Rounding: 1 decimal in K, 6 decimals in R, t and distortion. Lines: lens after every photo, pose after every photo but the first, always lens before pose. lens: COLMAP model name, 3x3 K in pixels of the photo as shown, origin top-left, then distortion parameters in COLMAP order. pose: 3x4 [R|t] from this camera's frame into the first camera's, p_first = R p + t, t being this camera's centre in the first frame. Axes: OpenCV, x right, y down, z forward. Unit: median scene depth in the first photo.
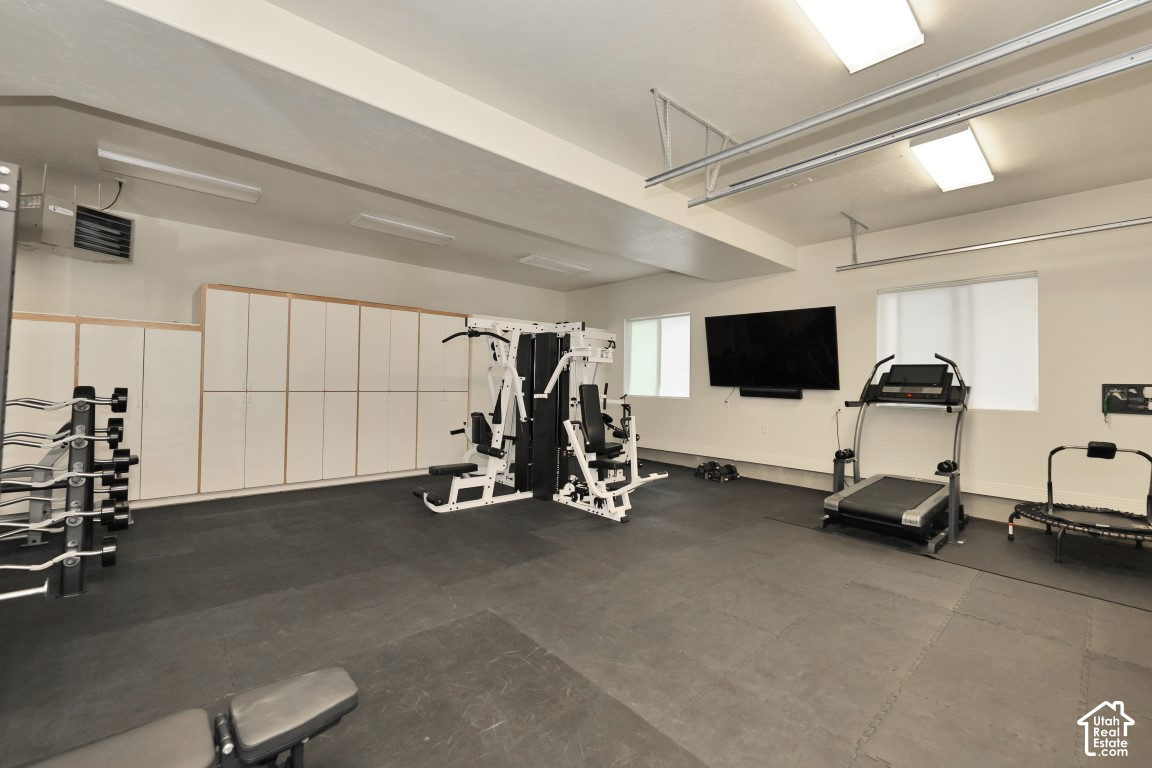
lens RADIAL K [[475.0, 0, 571.1], [0, 475.0, 381.2], [0, 0, 1]] dist [0.001085, -0.006162]
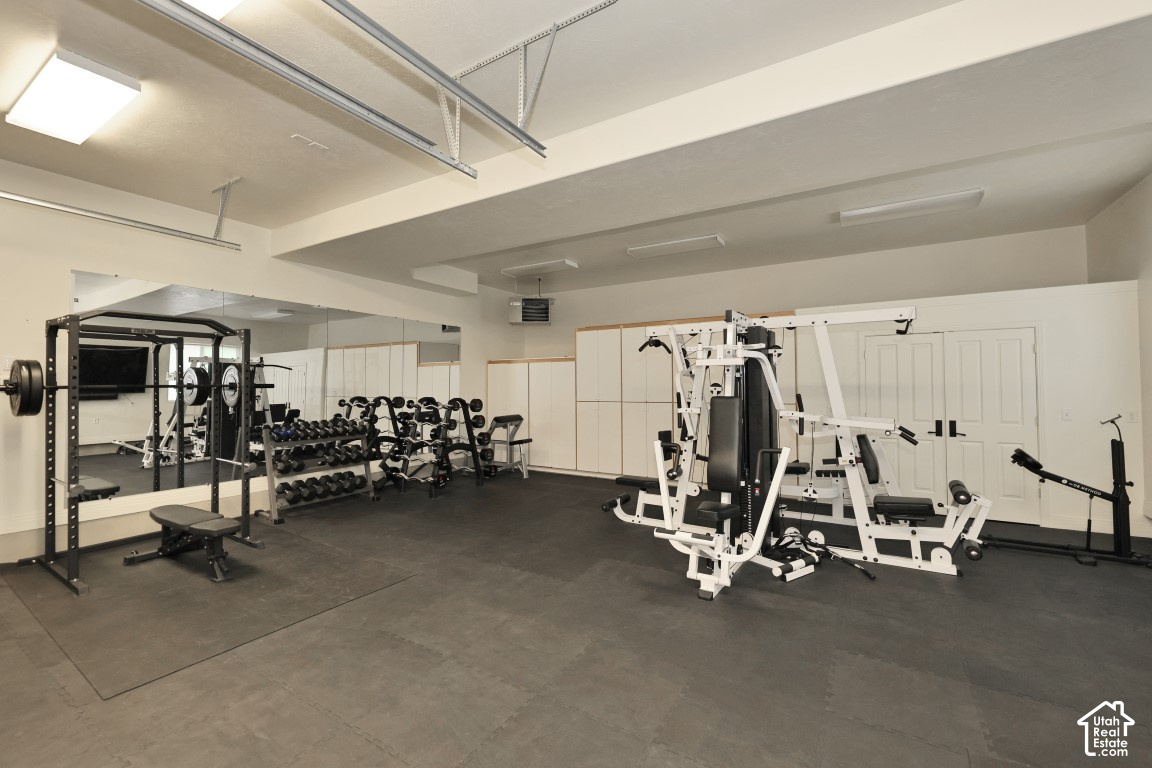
lens RADIAL K [[475.0, 0, 571.1], [0, 475.0, 381.2], [0, 0, 1]] dist [0.001085, -0.006162]
pose [[0.284347, -0.036463, -0.958028, 0.743646], [0.013597, 0.999329, -0.034000, 0.009773], [0.958625, -0.003359, 0.284652, 0.653145]]
